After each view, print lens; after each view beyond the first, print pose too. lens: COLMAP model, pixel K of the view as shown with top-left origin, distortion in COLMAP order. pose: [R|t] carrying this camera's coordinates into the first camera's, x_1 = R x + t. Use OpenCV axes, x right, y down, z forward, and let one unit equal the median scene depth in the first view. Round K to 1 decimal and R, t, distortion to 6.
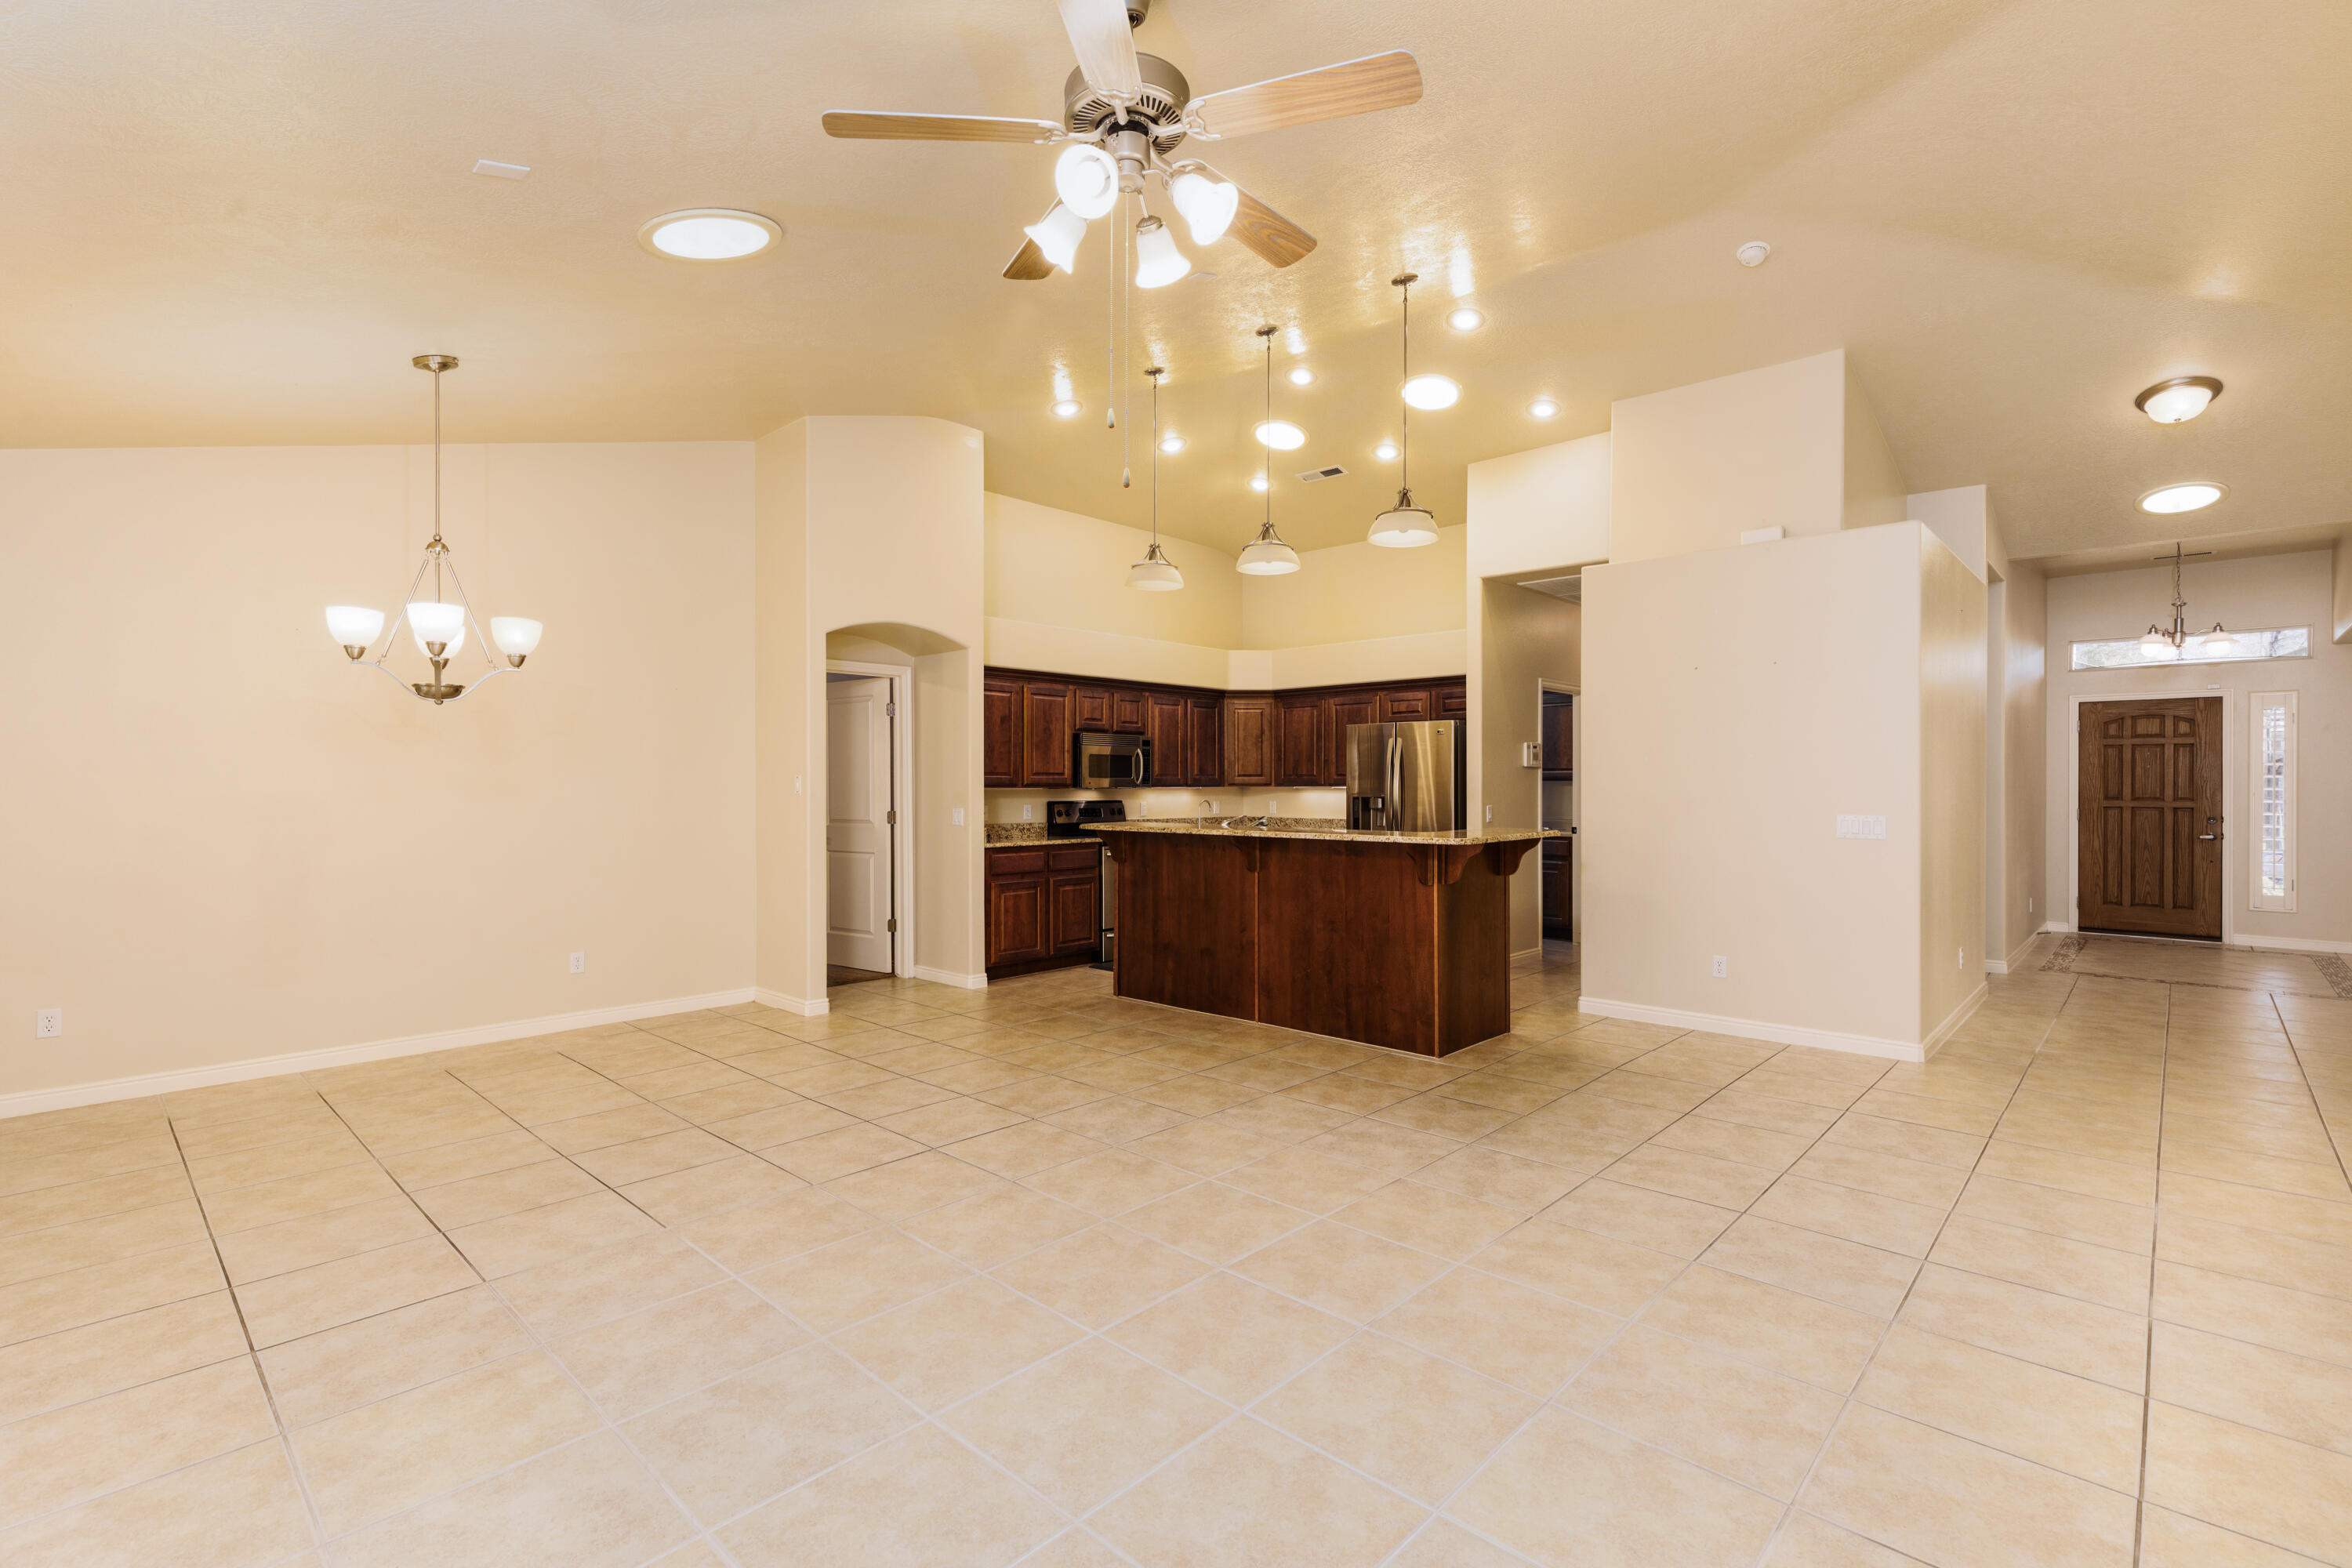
lens RADIAL K [[1053.2, 0, 1200.2], [0, 1053.2, 785.3], [0, 0, 1]] dist [0.001463, -0.001176]
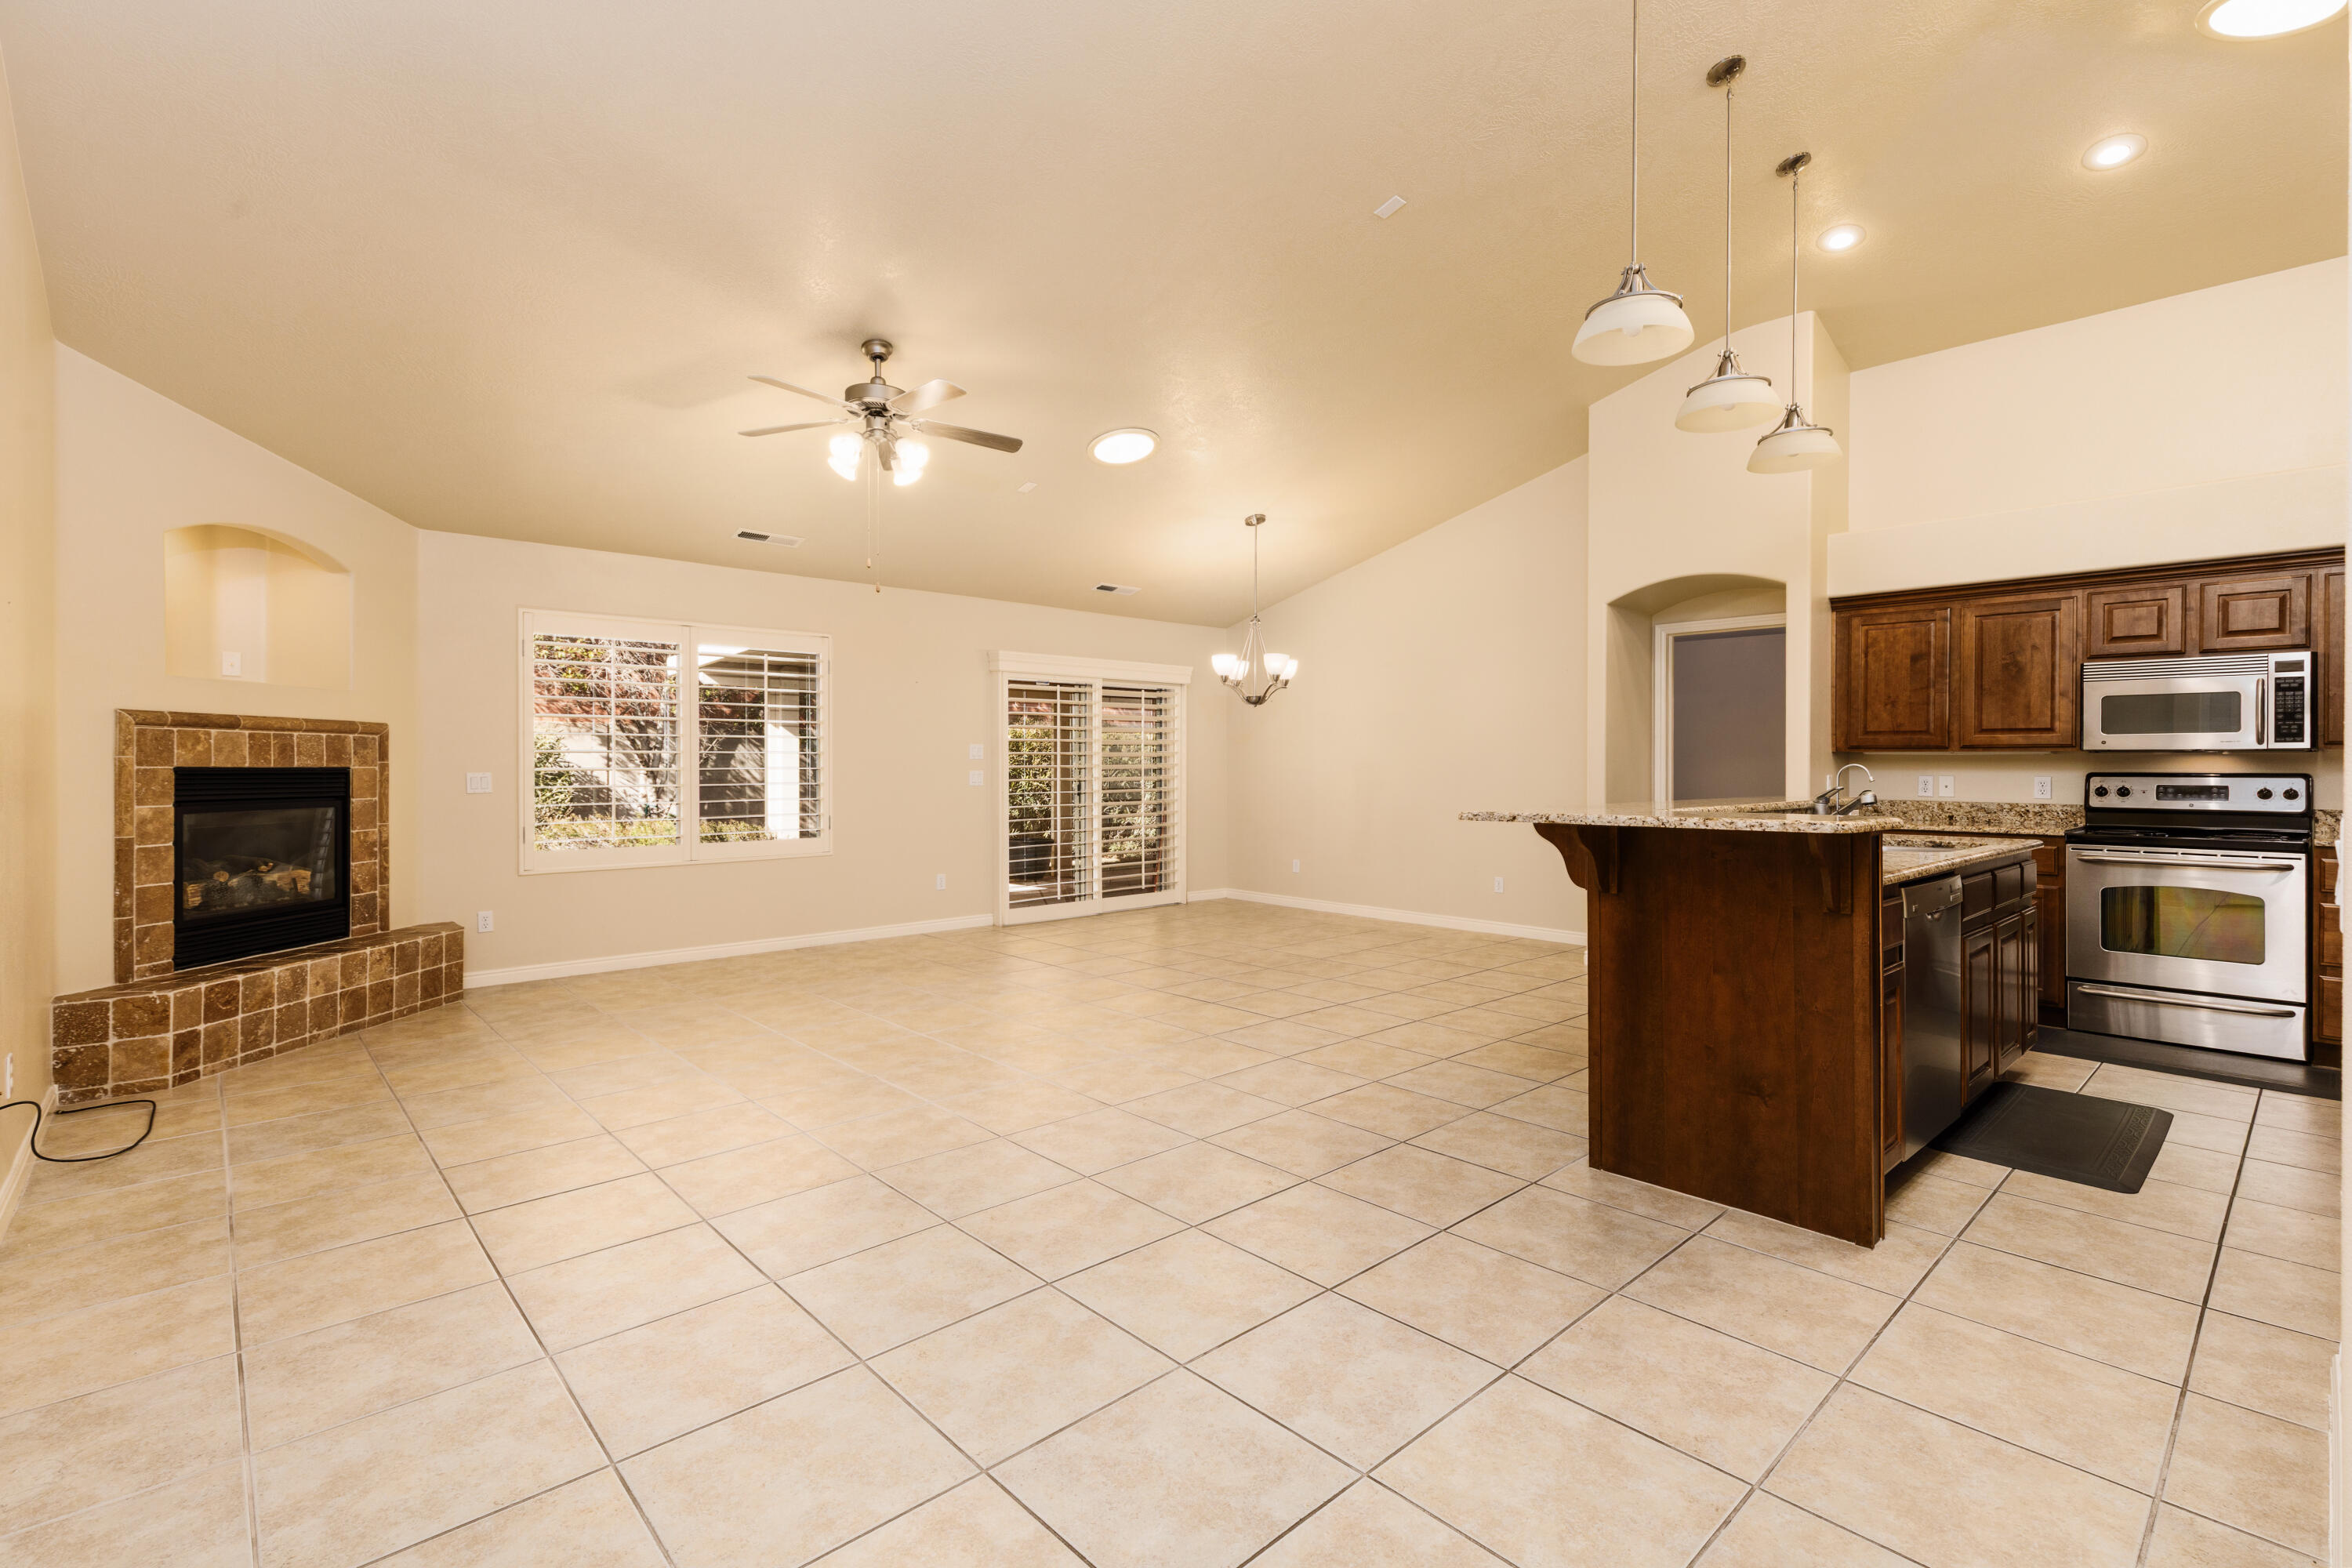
lens RADIAL K [[1053.2, 0, 1187.1], [0, 1053.2, 759.9], [0, 0, 1]] dist [0.001463, -0.001176]
pose [[-0.068621, -0.005440, -0.997628, 0.573994], [-0.001649, 0.999984, -0.005339, 0.012871], [0.997641, 0.001279, -0.068629, 0.526842]]
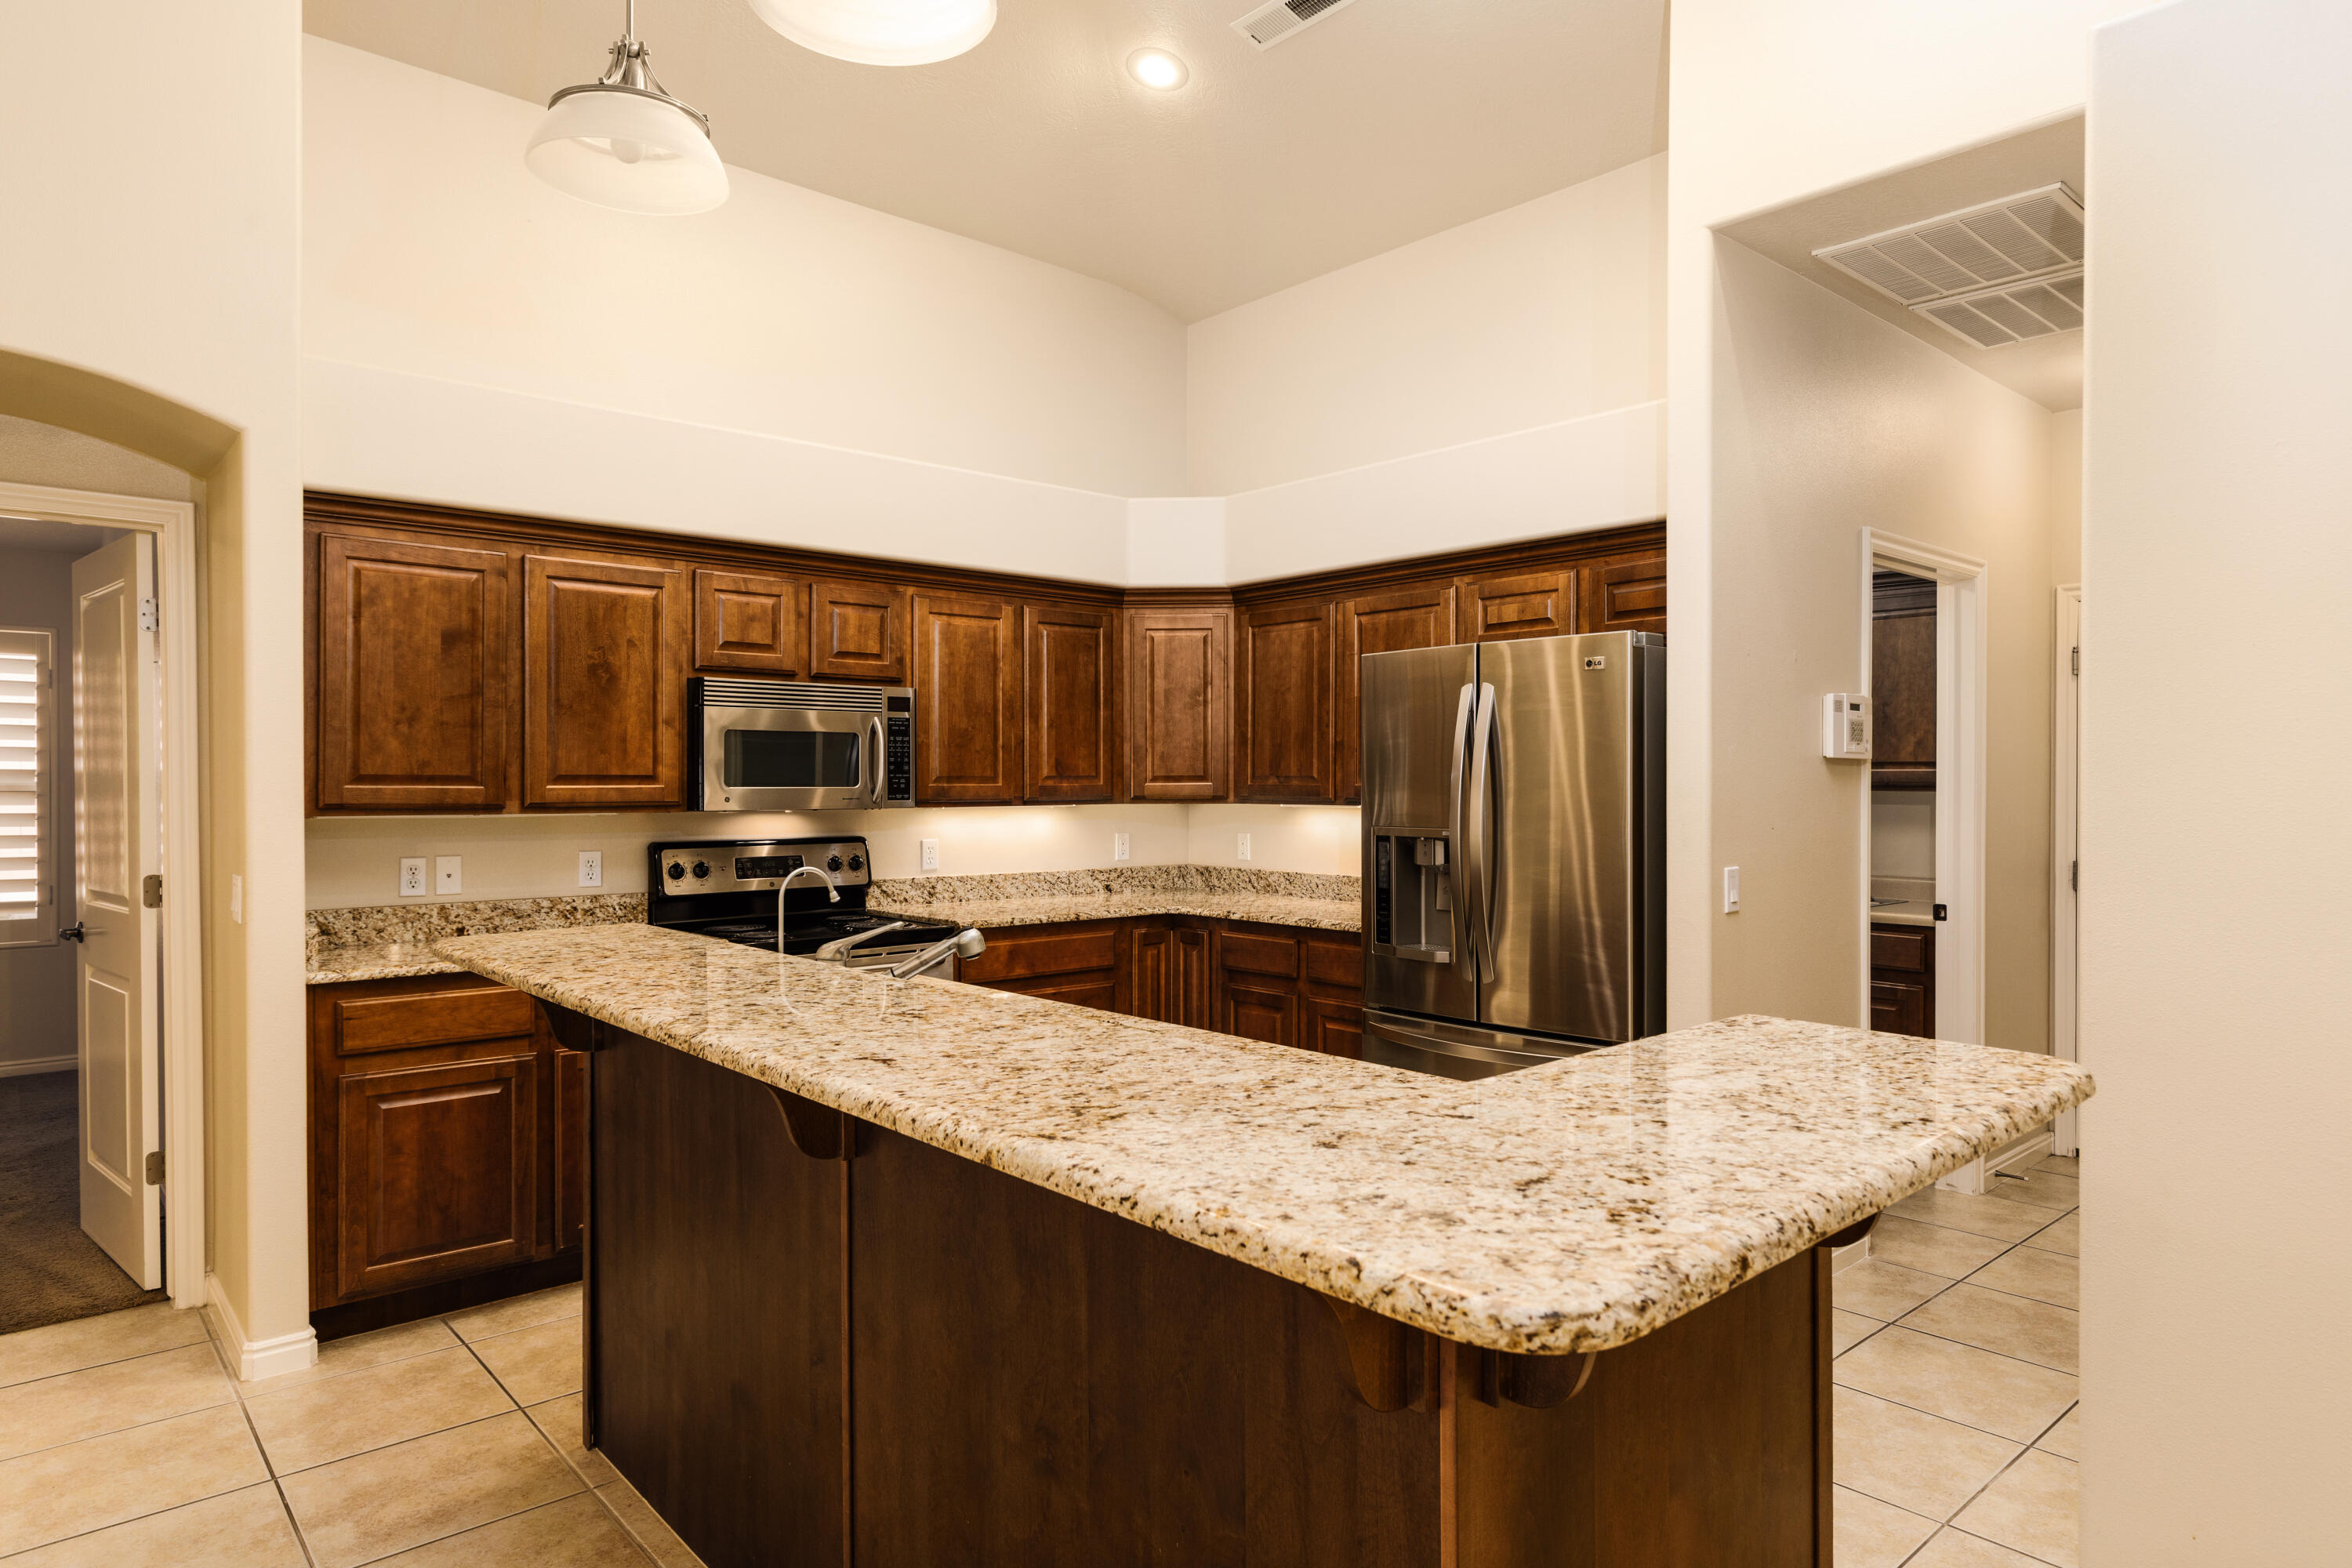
lens RADIAL K [[1390.7, 0, 1210.8], [0, 1390.7, 786.8], [0, 0, 1]] dist [-0.001363, 0.001798]
pose [[0.996430, -0.000119, -0.084419, 0.133431], [0.000524, 0.999988, 0.004777, -0.010061], [0.084418, -0.004805, 0.996419, 0.497896]]
